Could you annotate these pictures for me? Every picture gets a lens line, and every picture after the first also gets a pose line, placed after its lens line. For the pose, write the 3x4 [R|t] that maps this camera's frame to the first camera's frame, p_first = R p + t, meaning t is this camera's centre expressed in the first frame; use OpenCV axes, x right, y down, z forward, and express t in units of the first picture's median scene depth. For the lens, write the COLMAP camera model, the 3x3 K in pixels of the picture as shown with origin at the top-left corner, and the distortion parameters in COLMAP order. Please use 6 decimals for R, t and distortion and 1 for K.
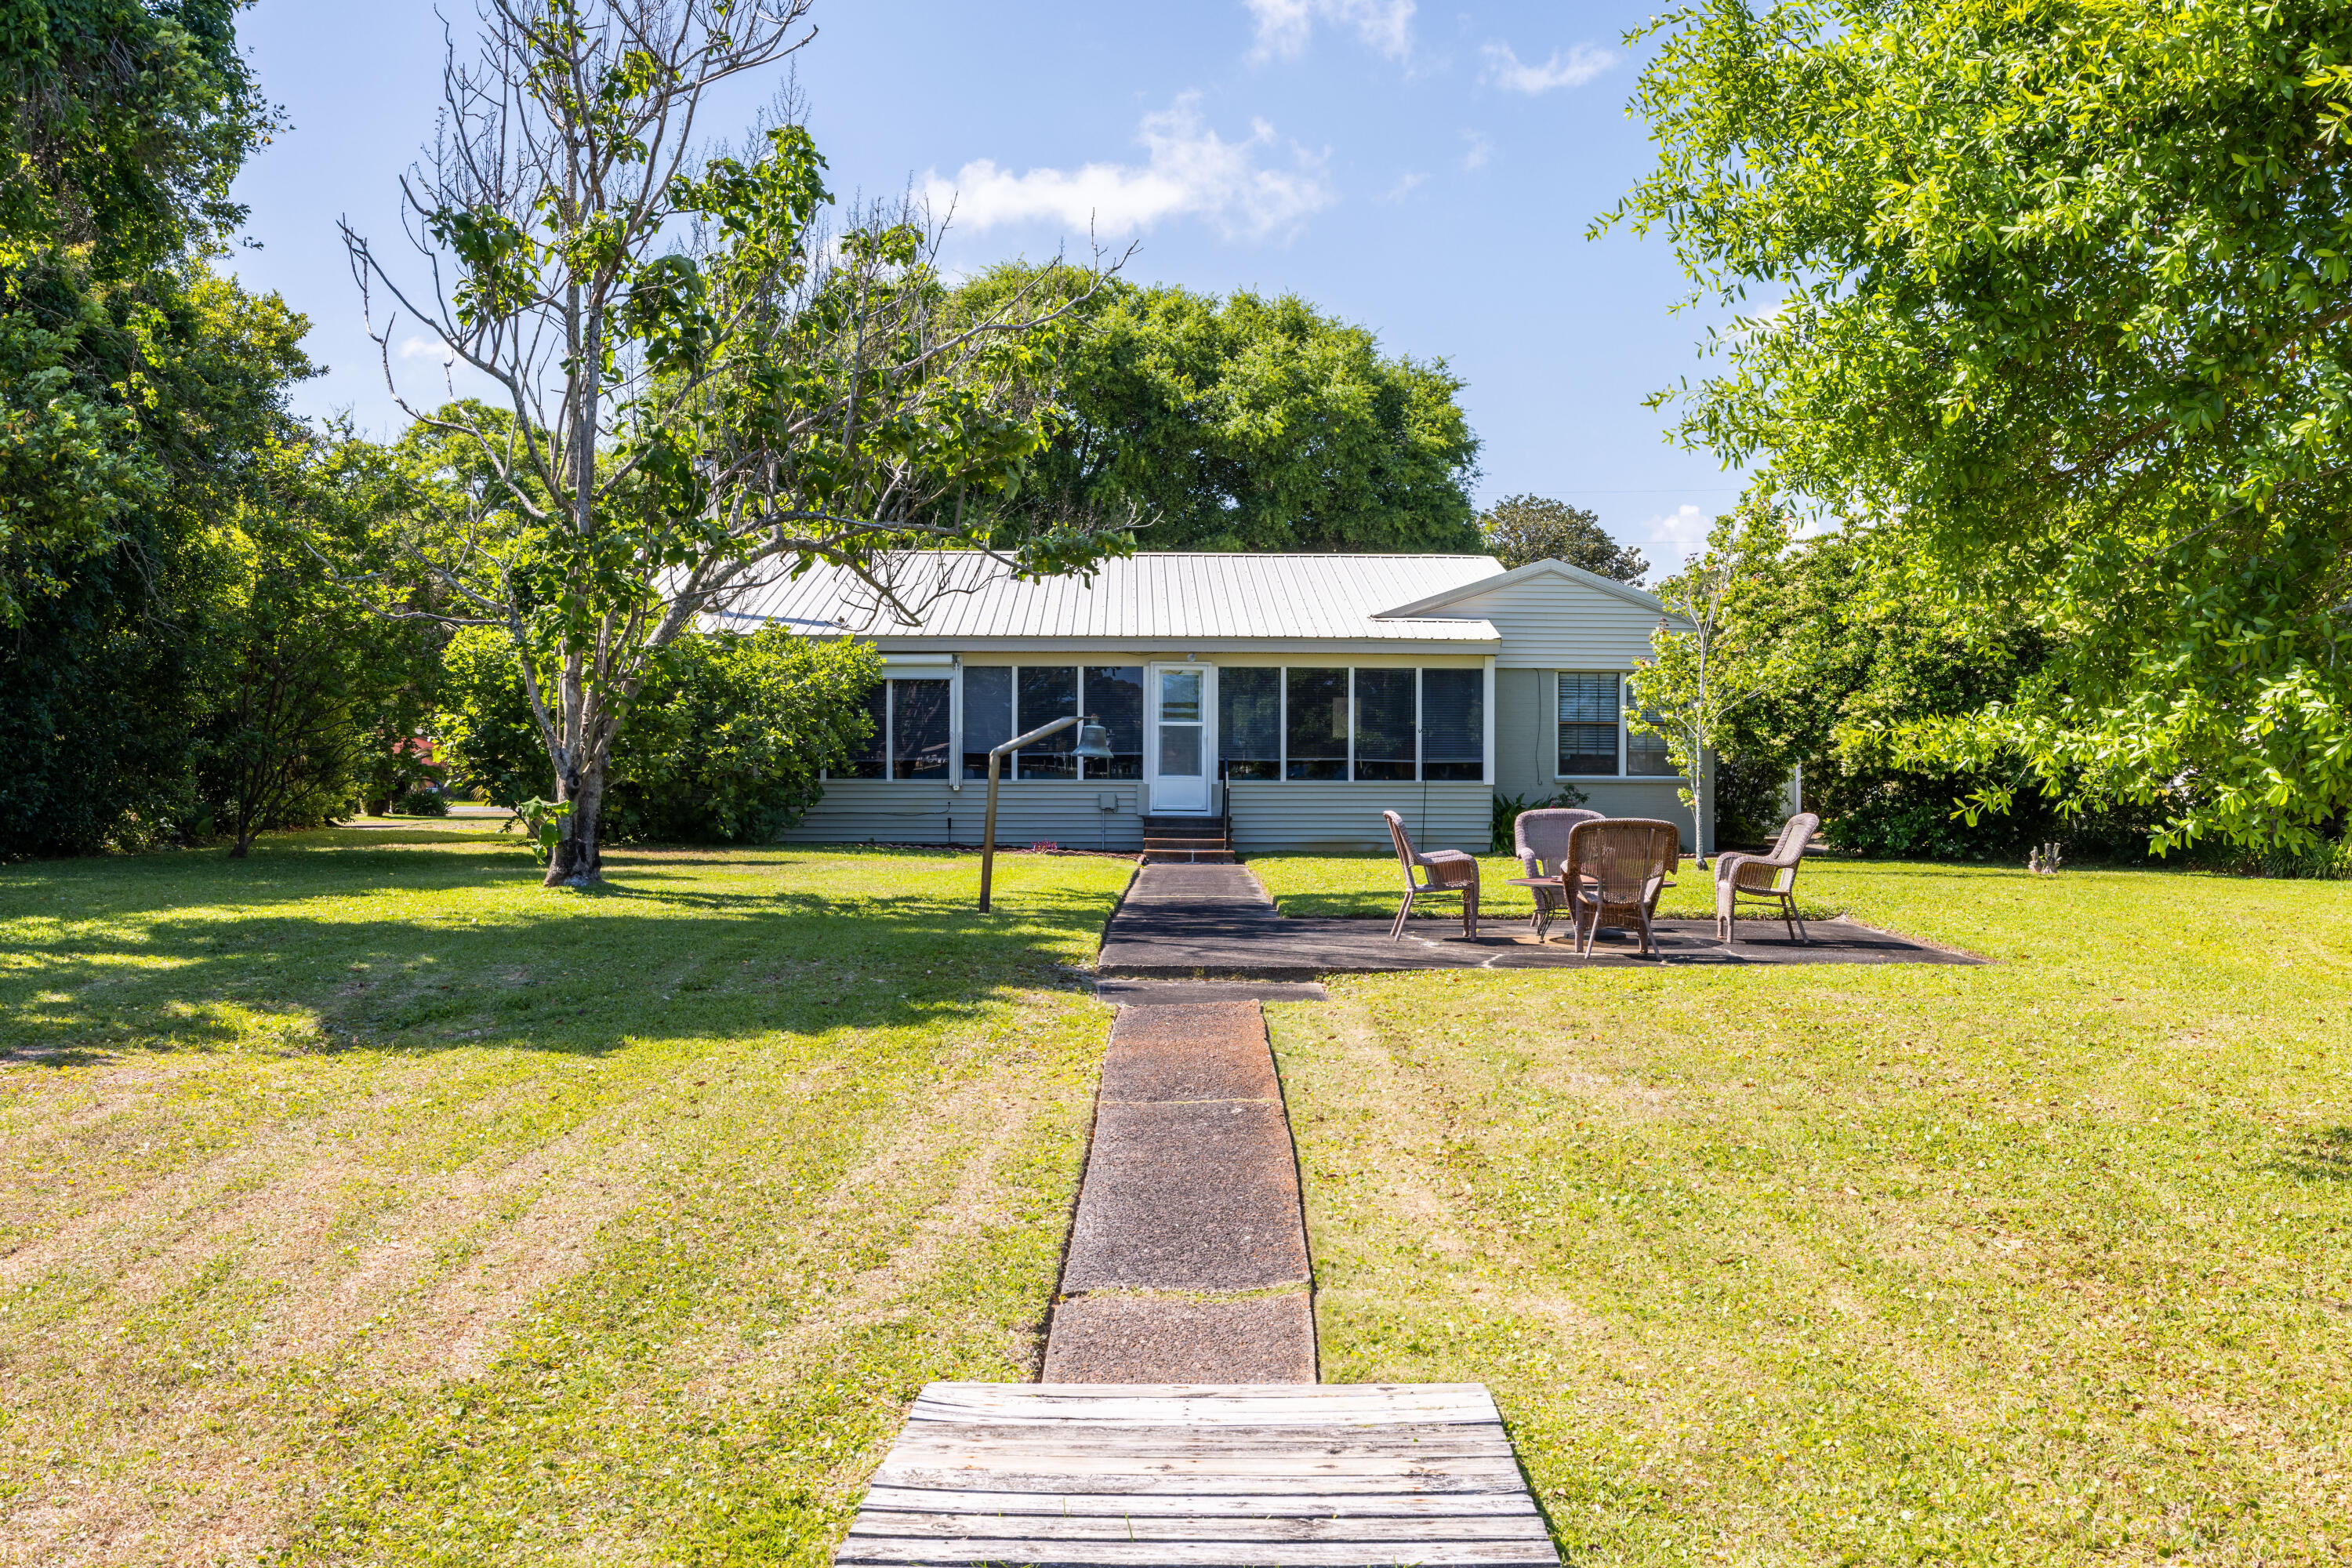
lens RADIAL K [[2372.9, 0, 1248.9], [0, 2372.9, 778.6], [0, 0, 1]] dist [-0.006260, 0.000000]
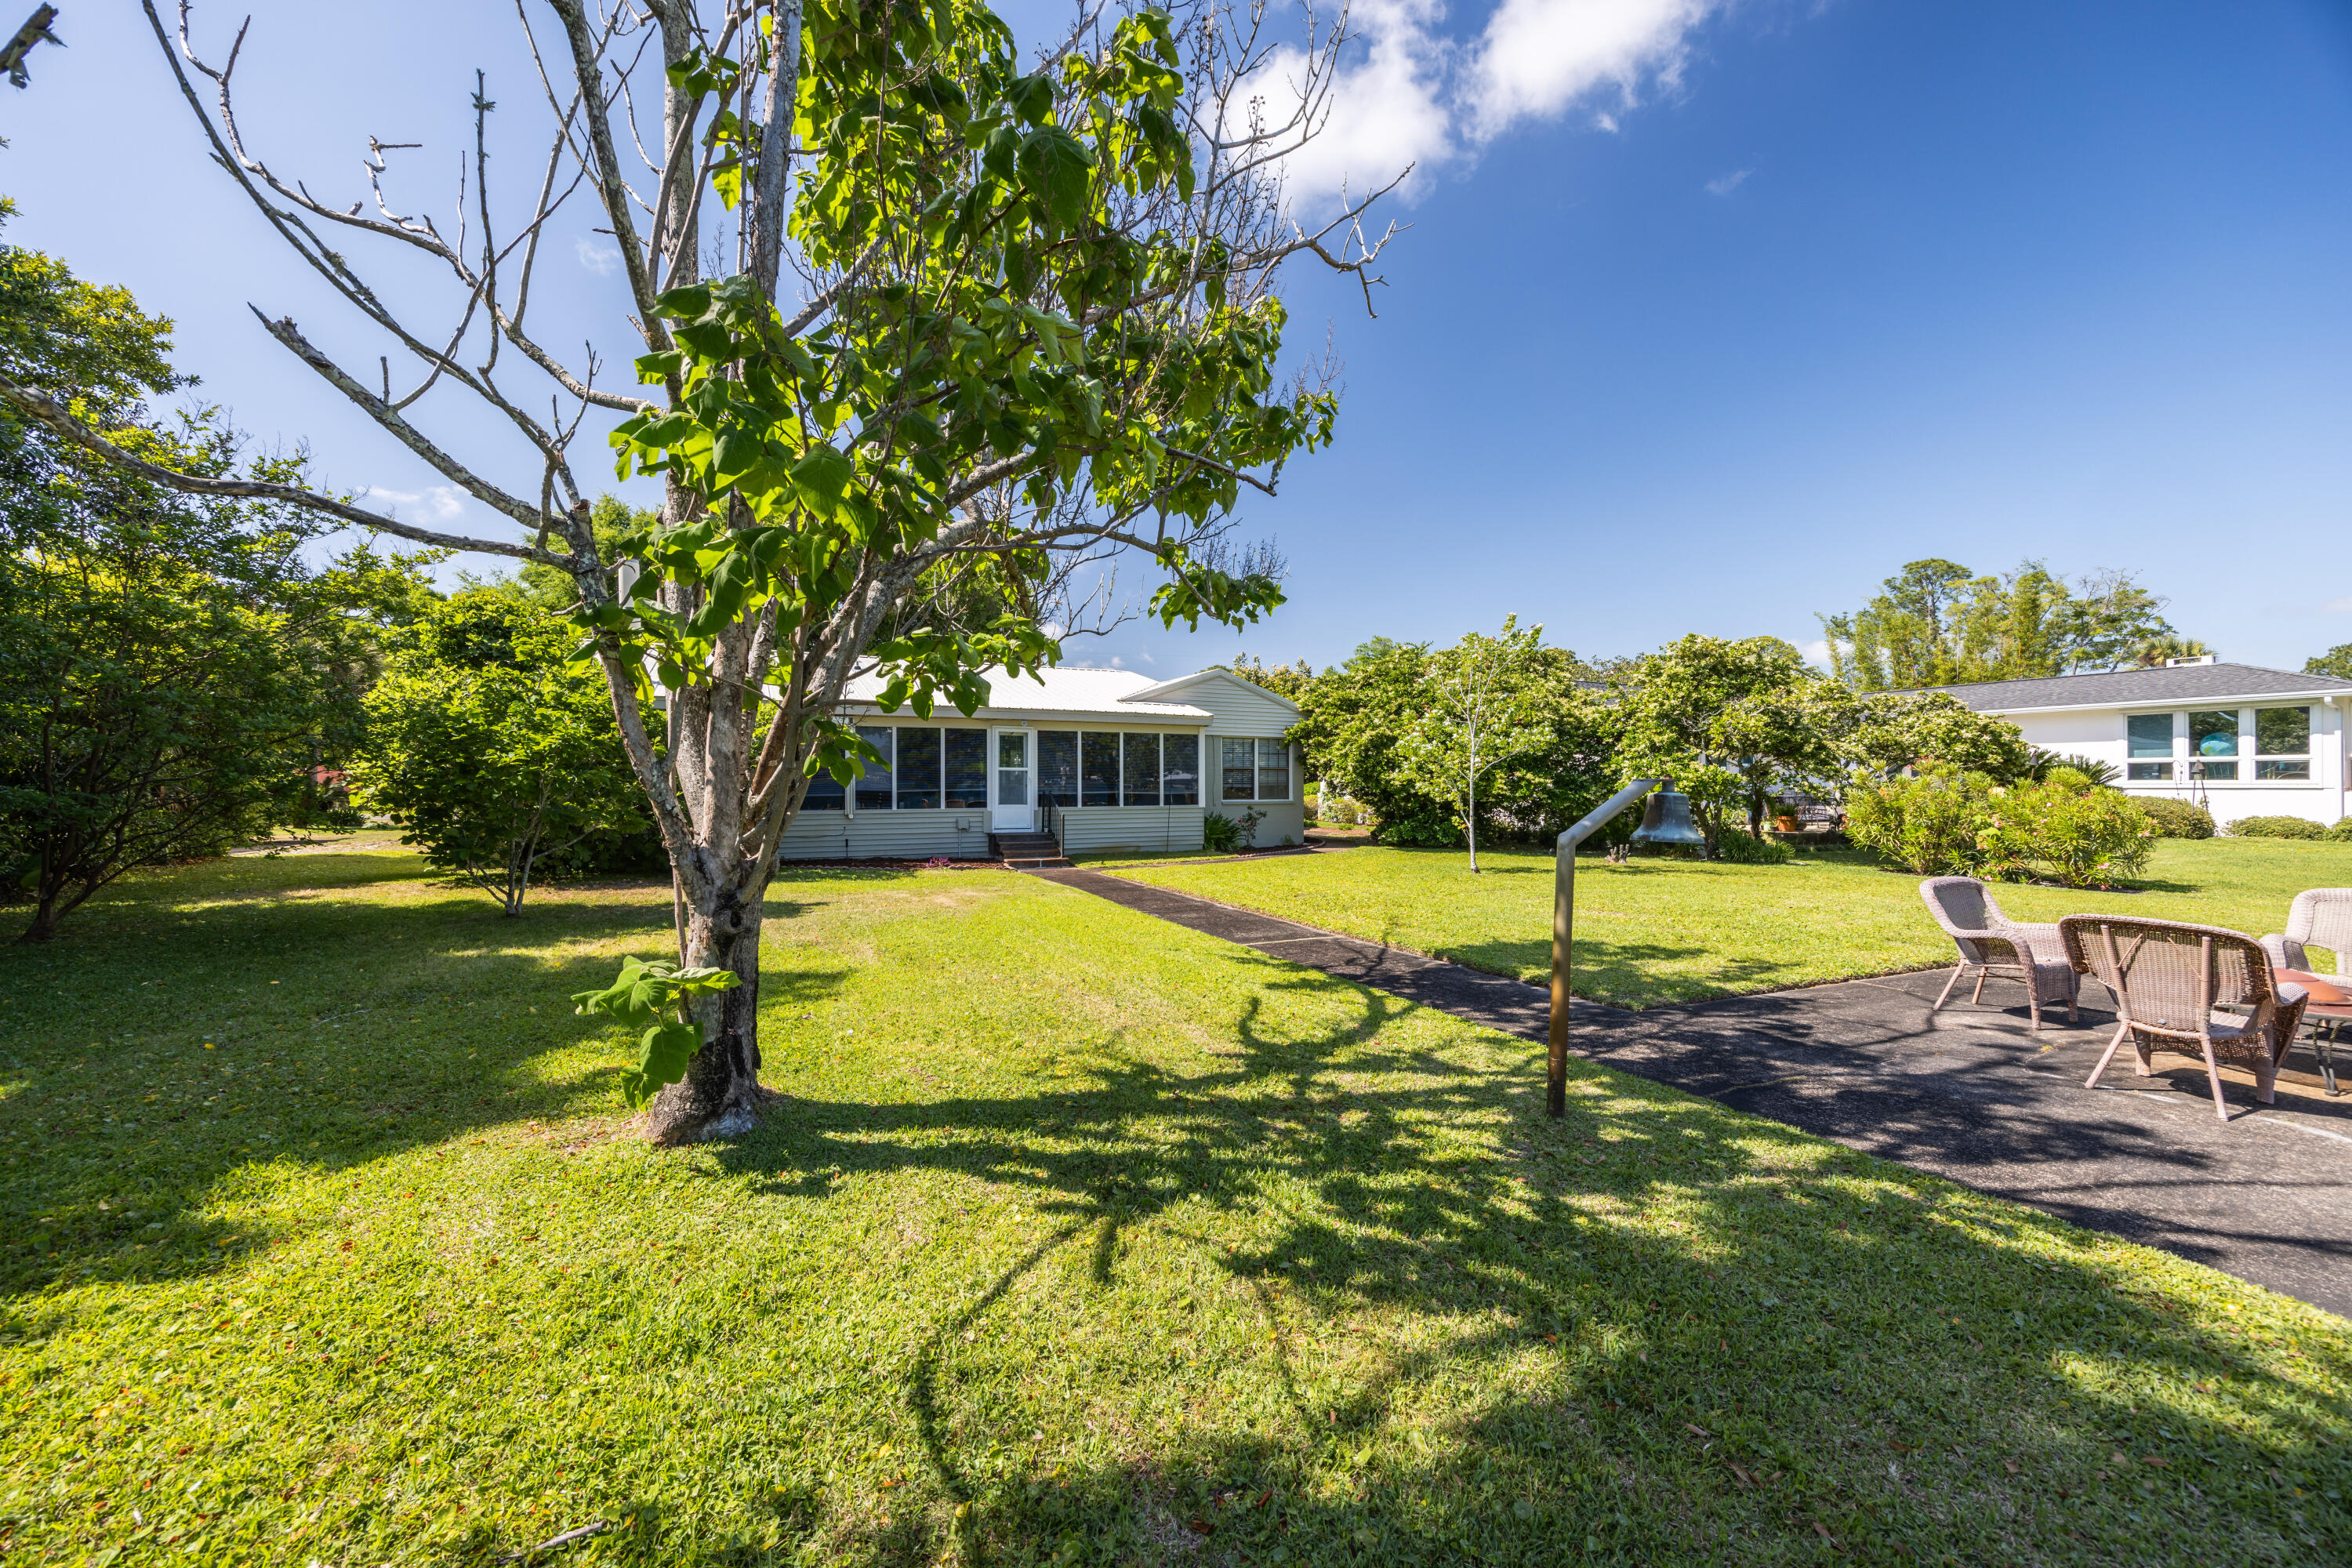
lens RADIAL K [[910.9, 0, 1189.1], [0, 910.9, 779.3], [0, 0, 1]] dist [-0.000311, -0.001149]
pose [[0.917396, -0.005531, 0.397937, -0.151504], [0.009191, 0.999931, -0.007291, -0.011828], [-0.397869, 0.010346, 0.917384, 0.447231]]
